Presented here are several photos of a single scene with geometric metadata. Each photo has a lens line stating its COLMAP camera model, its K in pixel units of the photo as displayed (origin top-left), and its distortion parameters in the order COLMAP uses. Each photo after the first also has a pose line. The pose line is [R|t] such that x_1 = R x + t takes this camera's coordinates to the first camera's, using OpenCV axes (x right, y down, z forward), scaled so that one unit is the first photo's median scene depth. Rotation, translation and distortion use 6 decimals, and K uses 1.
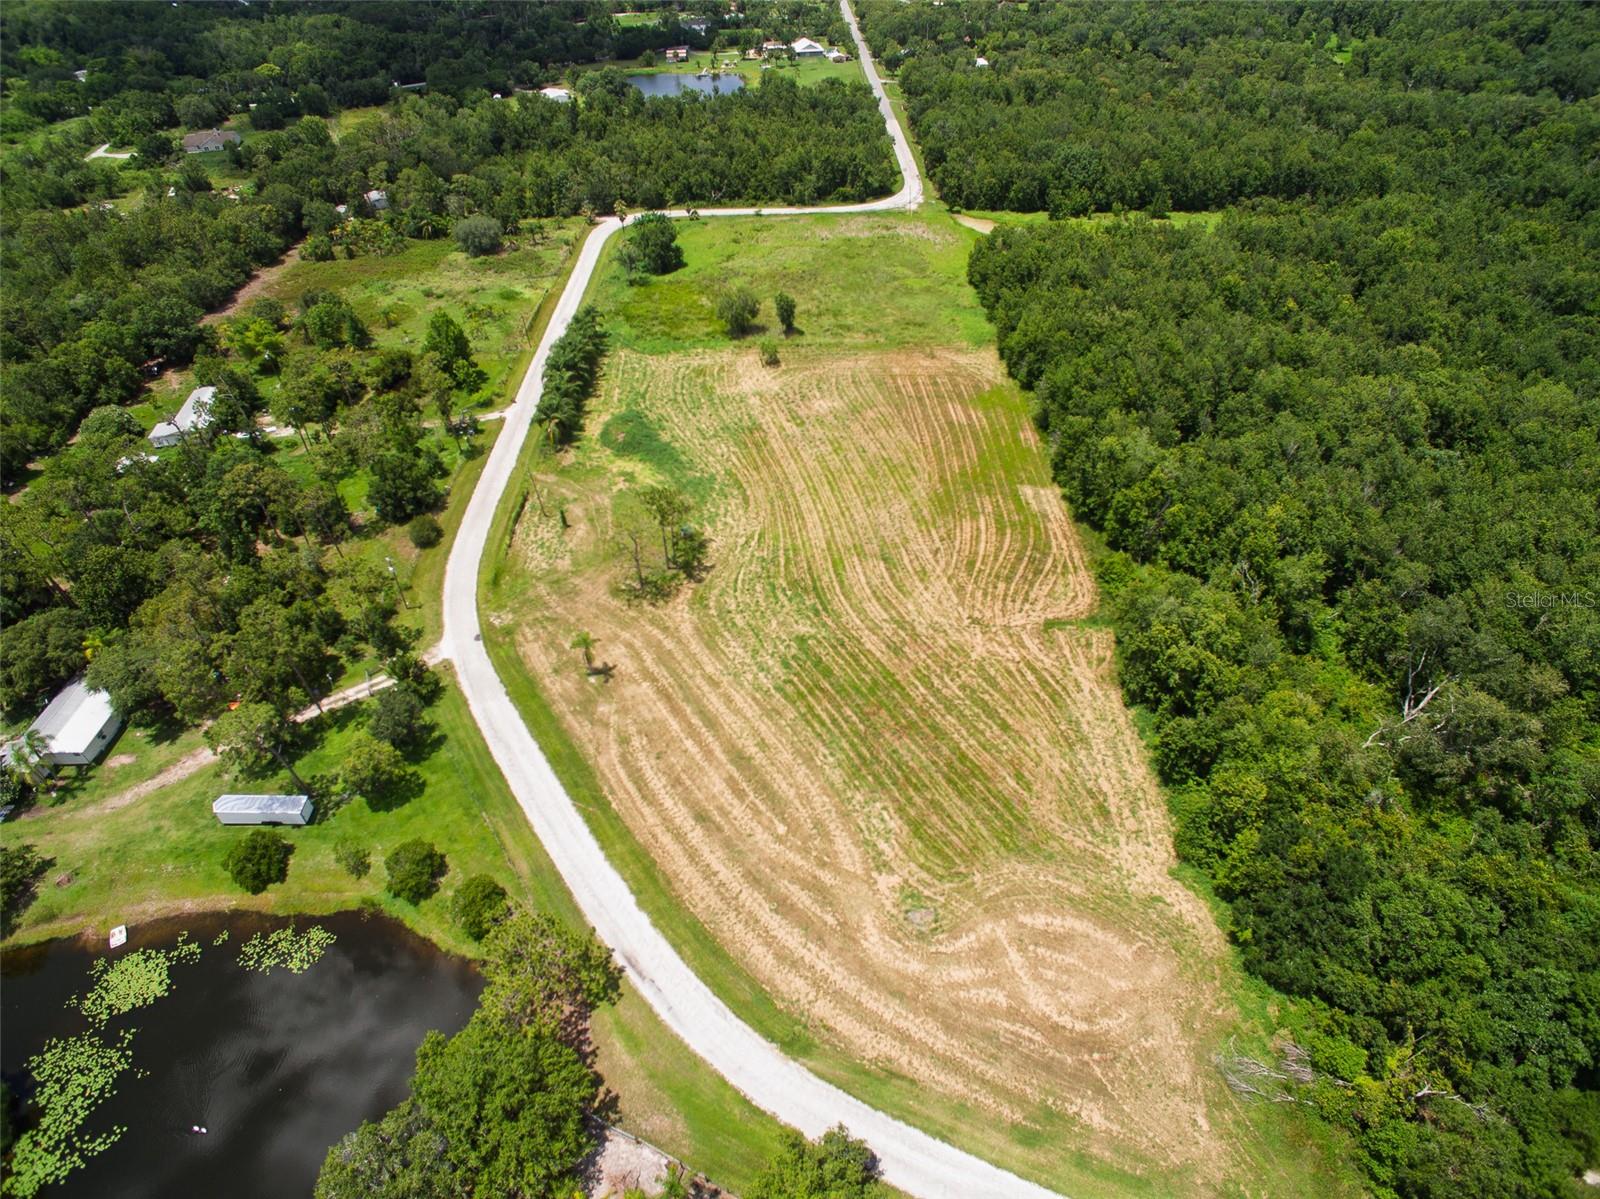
lens RADIAL K [[930.4, 0, 791.8], [0, 930.4, 587.7], [0, 0, 1]] dist [-0.120040, 0.085846]
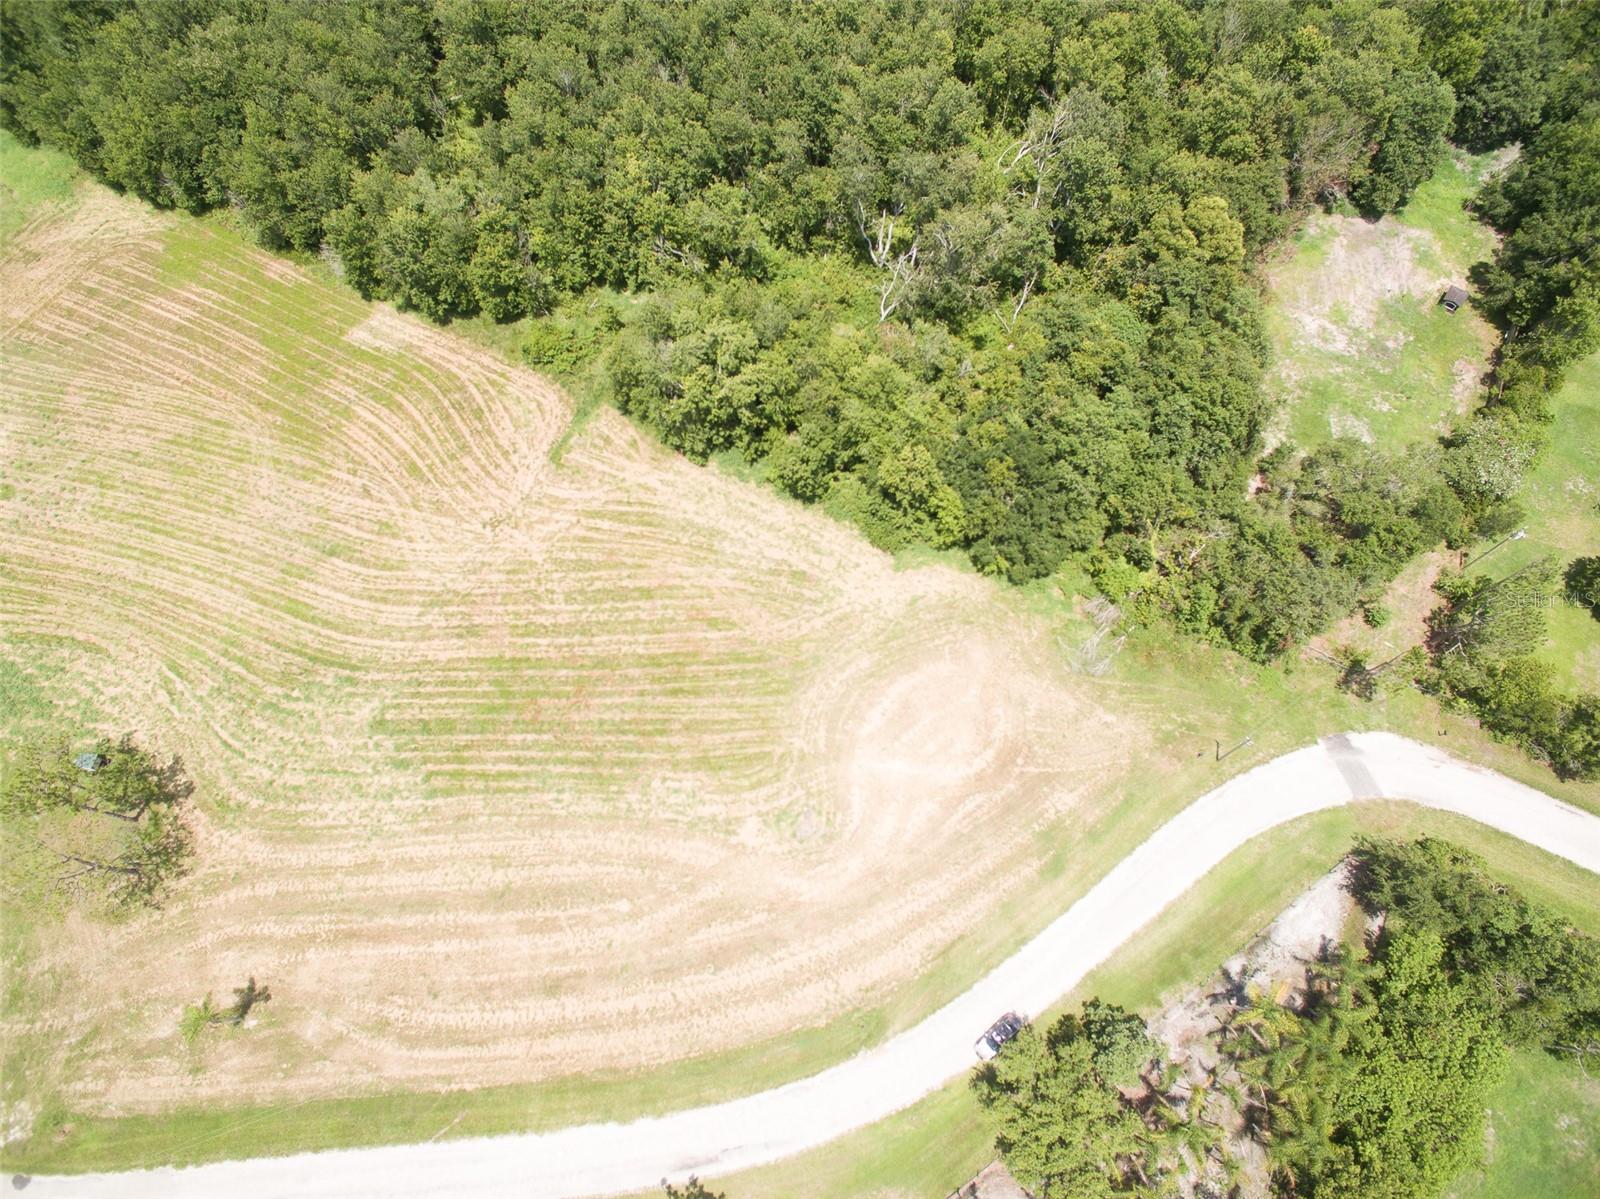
lens RADIAL K [[930.4, 0, 791.9], [0, 930.4, 588.4], [0, 0, 1]] dist [-0.120040, 0.085846]
pose [[0.482915, -0.792460, 0.372558, -0.013902], [0.583256, 0.608435, 0.538163, -0.194407], [-0.653150, -0.042590, 0.756030, 0.233634]]
